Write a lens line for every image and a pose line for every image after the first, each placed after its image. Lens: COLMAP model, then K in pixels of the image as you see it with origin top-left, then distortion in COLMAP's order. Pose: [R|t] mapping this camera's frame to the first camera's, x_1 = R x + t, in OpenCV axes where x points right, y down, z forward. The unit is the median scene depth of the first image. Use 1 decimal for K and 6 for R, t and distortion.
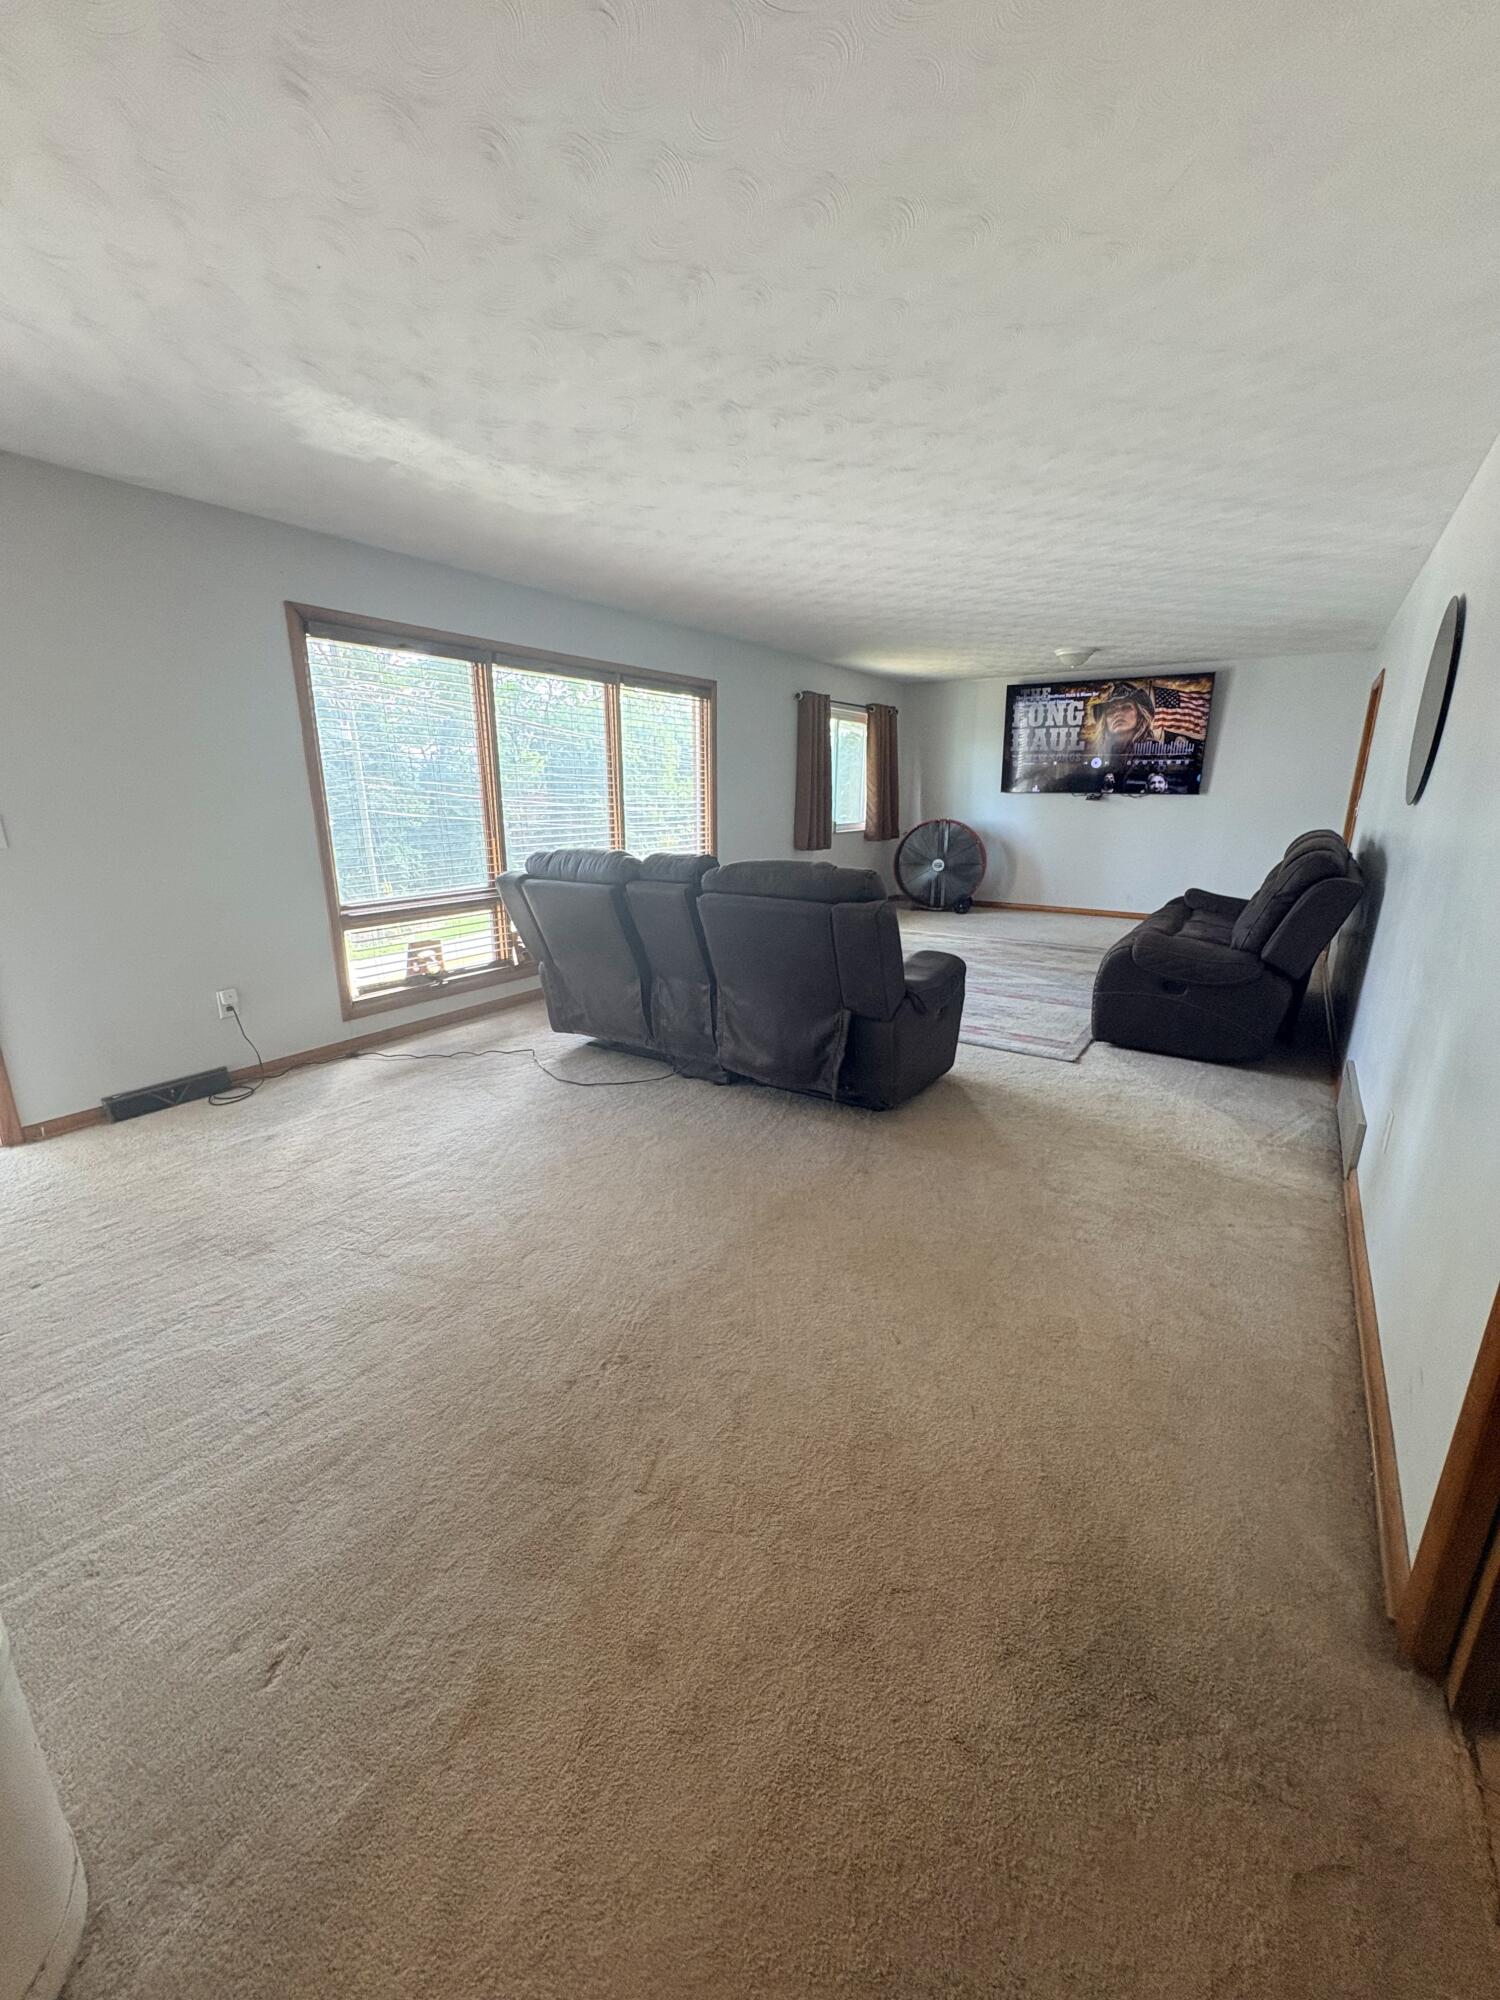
lens RADIAL K [[797.4, 0, 753.0], [0, 797.4, 999.5], [0, 0, 1]] dist [0.000616, -0.000458]
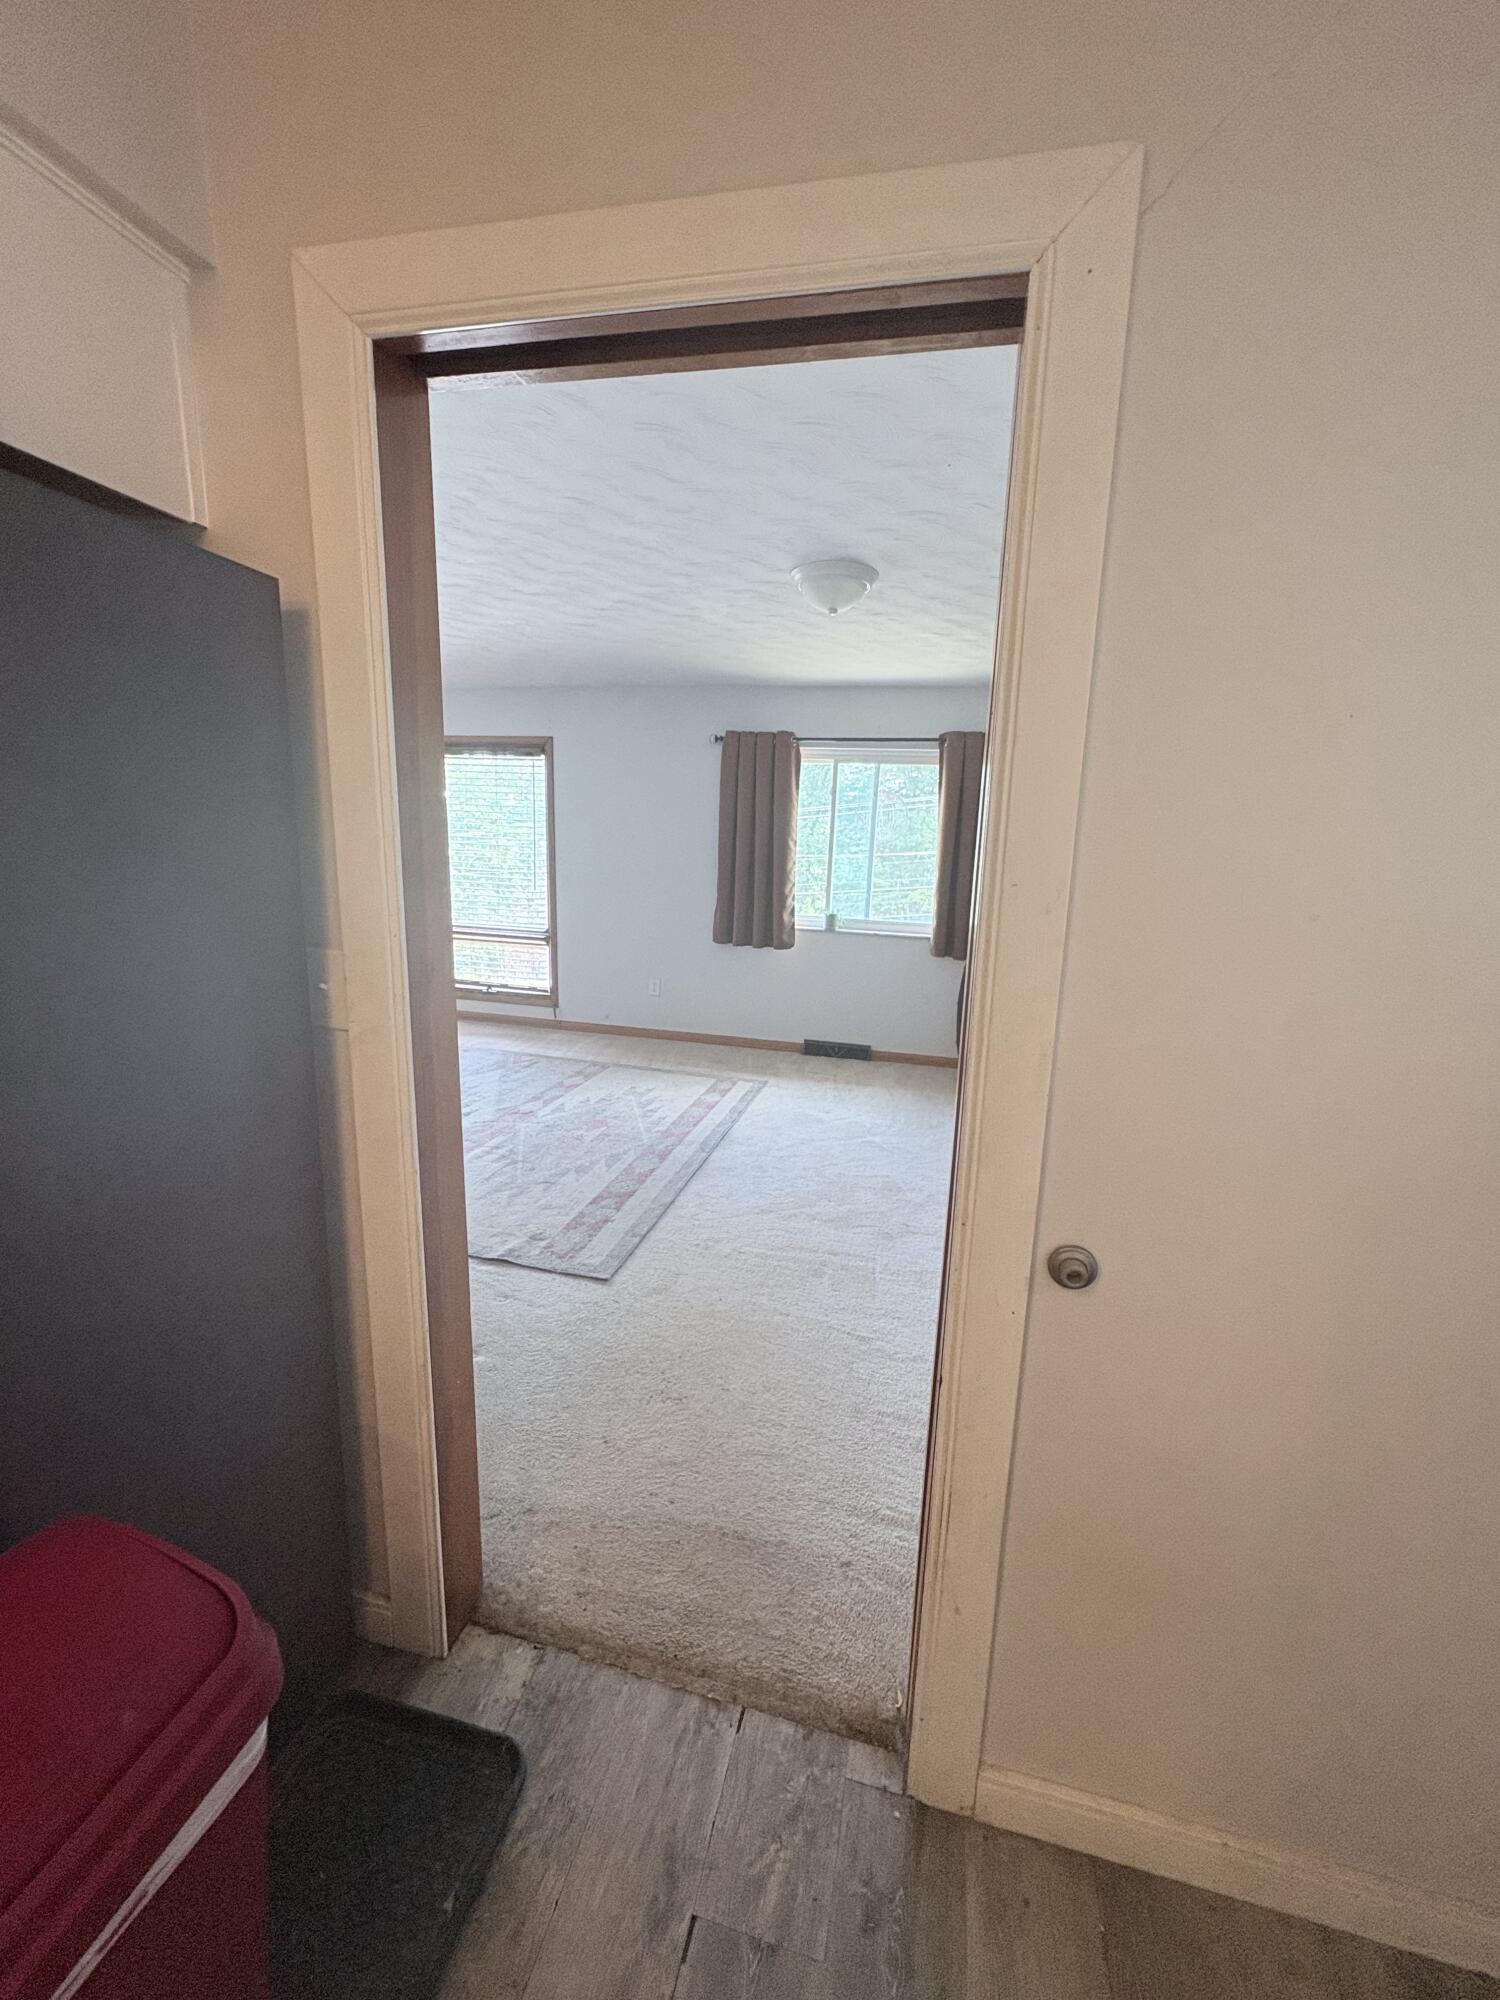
lens RADIAL K [[792.3, 0, 753.7], [0, 792.3, 1003.0], [0, 0, 1]] dist [0.000060, 0.000134]
pose [[0.346631, 0.186695, -0.919235, 1.462190], [-0.283181, 0.955094, 0.087194, -0.401587], [0.894235, 0.230086, 0.383934, 1.473273]]
